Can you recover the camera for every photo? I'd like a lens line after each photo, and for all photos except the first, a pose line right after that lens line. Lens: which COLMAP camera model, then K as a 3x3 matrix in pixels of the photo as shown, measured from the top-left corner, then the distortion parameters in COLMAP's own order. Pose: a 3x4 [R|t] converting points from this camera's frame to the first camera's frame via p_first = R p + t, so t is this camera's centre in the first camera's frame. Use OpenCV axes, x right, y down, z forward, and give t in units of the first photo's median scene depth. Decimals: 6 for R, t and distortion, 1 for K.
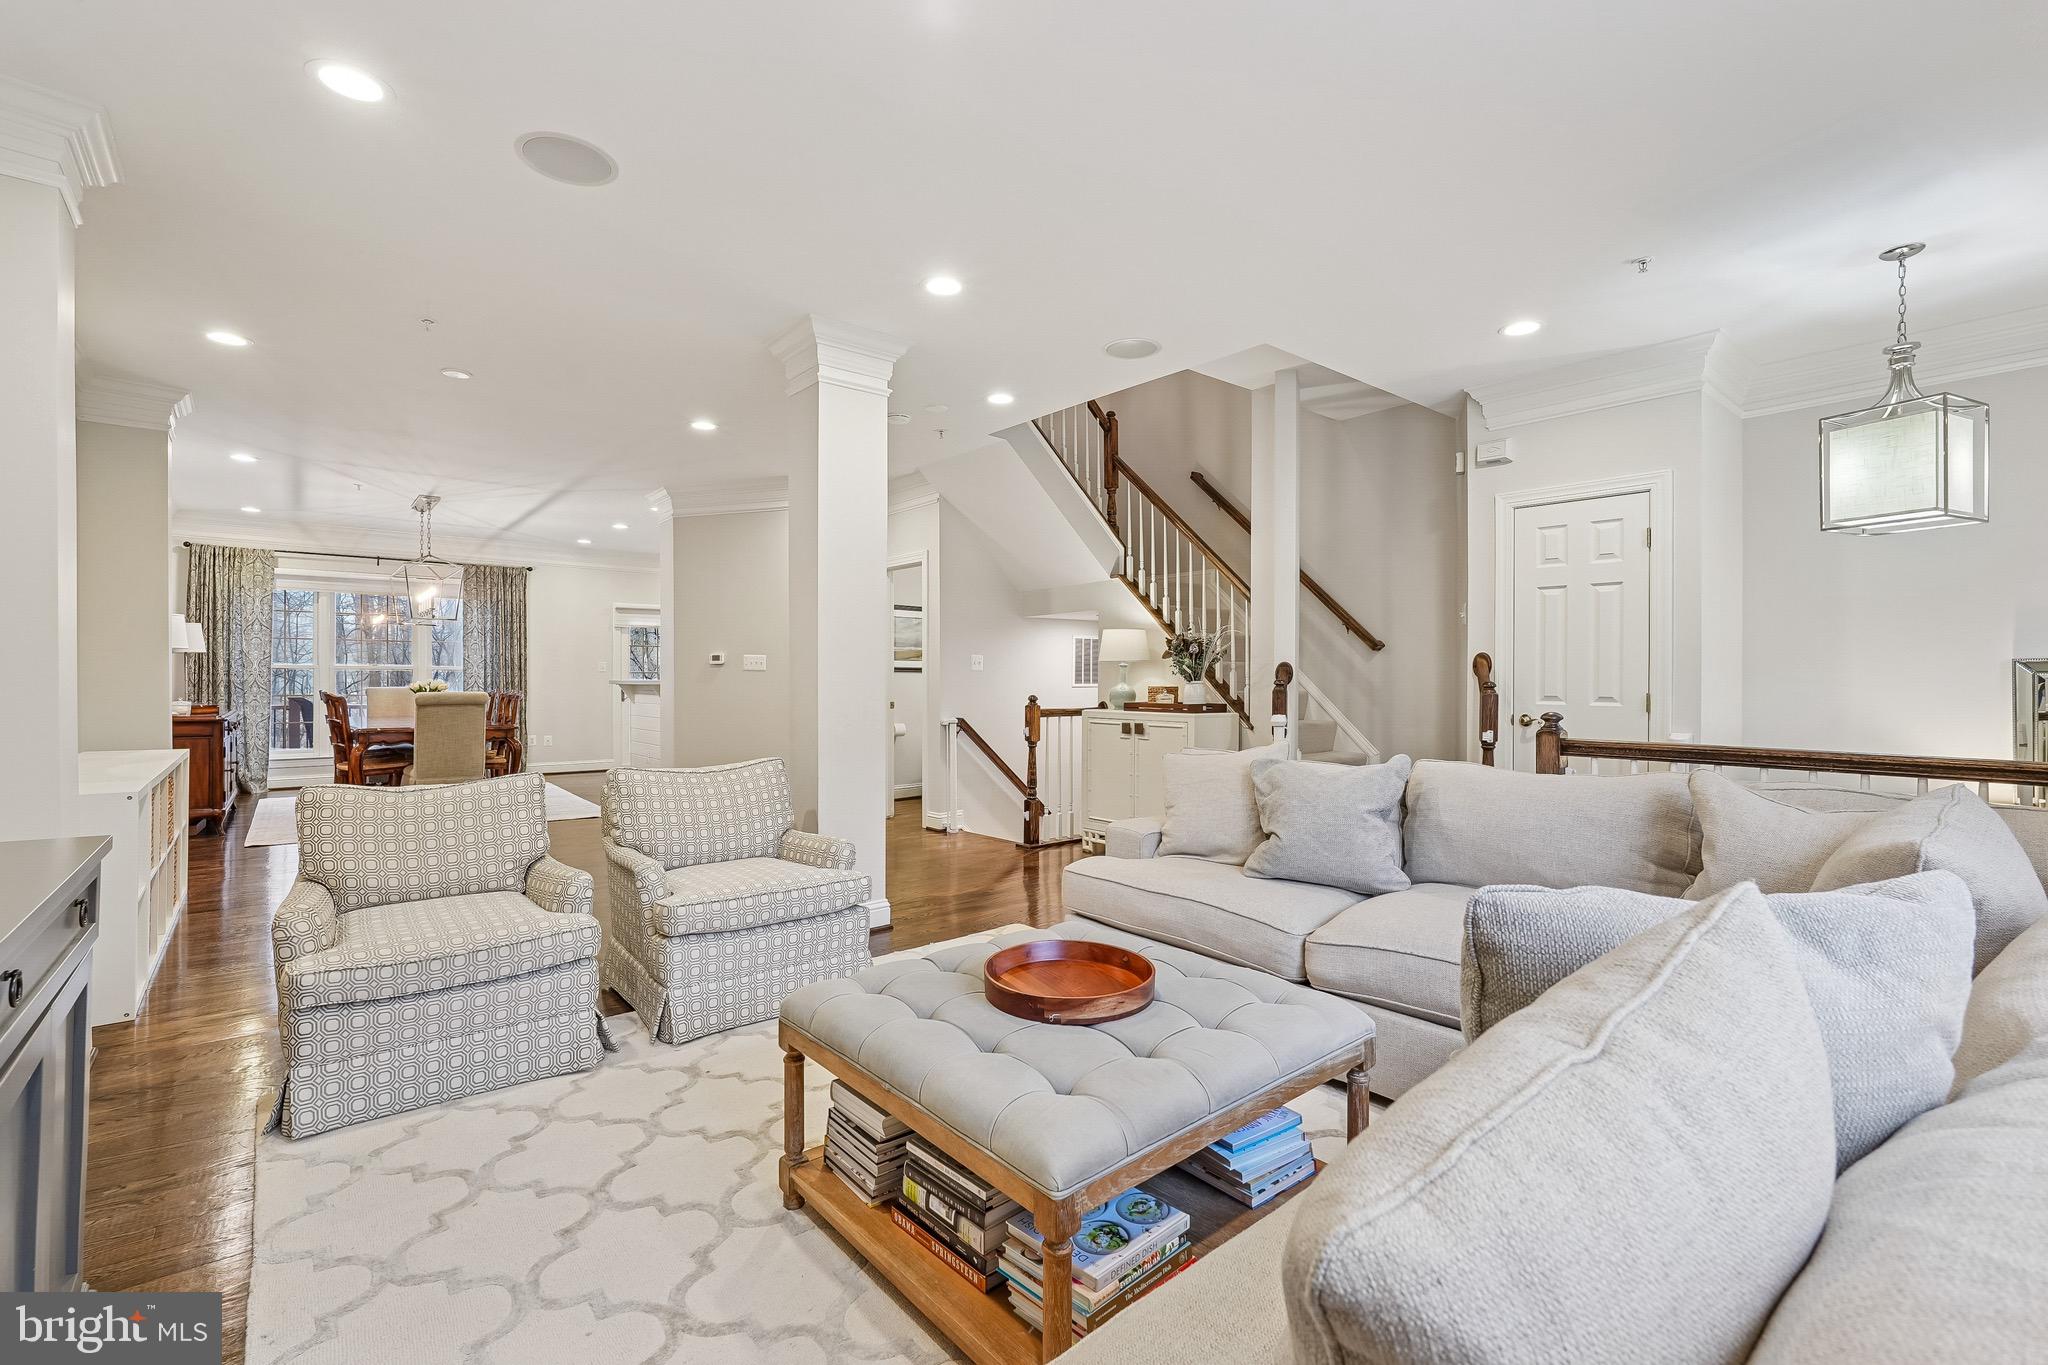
lens RADIAL K [[913.3, 0, 1035.6], [0, 913.3, 677.9], [0, 0, 1]] dist [-0.014066, 0.000586]
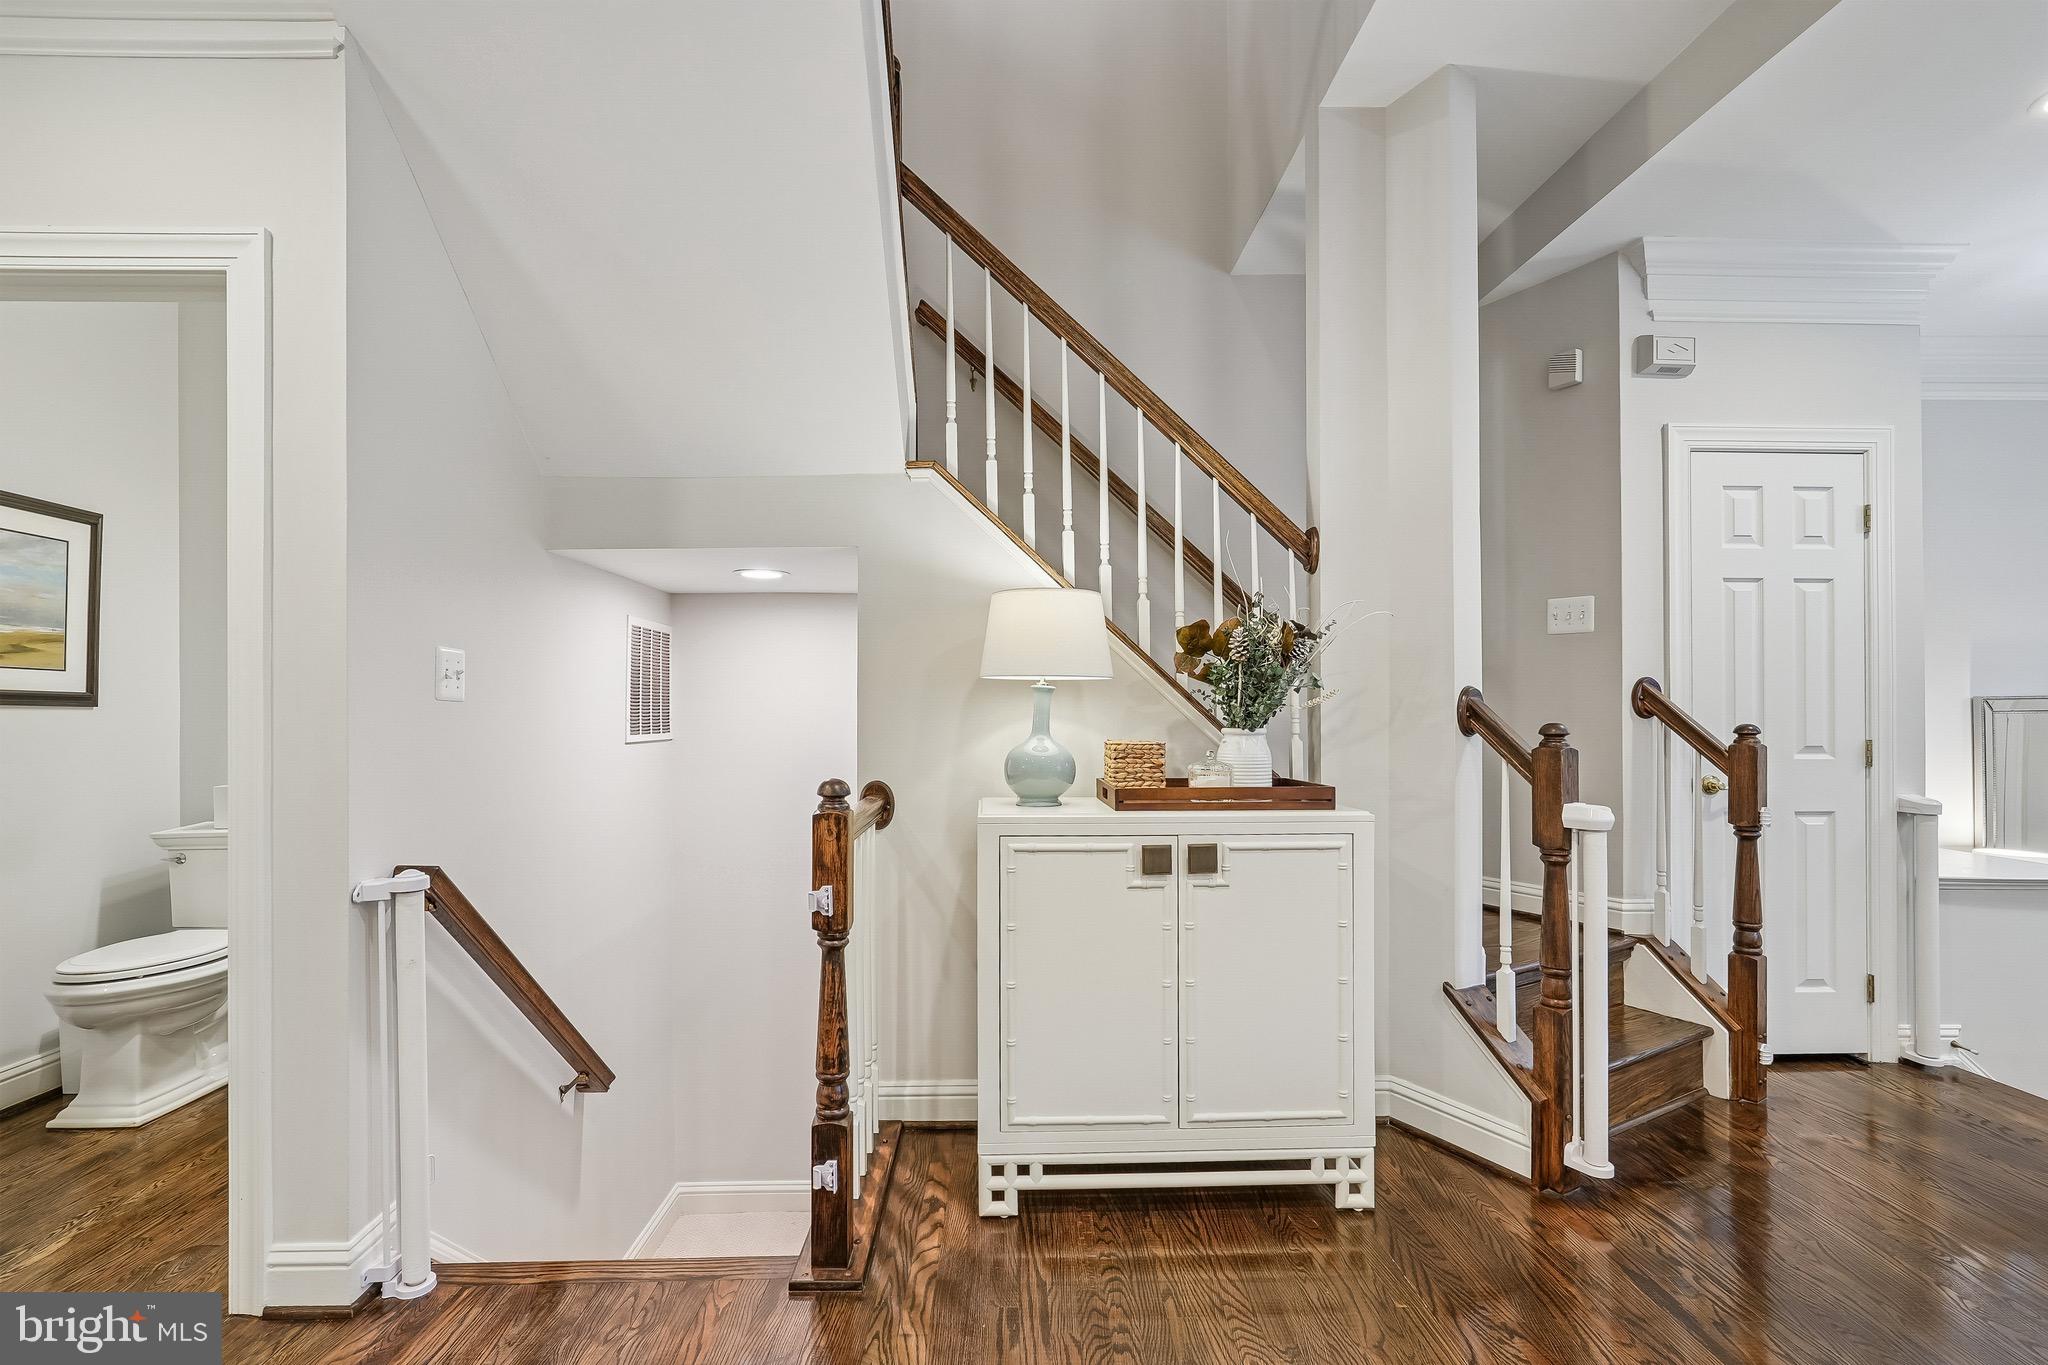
lens RADIAL K [[913.3, 0, 1000.4], [0, 913.3, 714.2], [0, 0, 1]] dist [-0.014066, 0.000586]
pose [[0.631904, 0.000061, 0.775047, -0.218731], [0.002943, 0.999993, -0.002479, -0.002156], [-0.775041, 0.003848, 0.631899, 0.805634]]
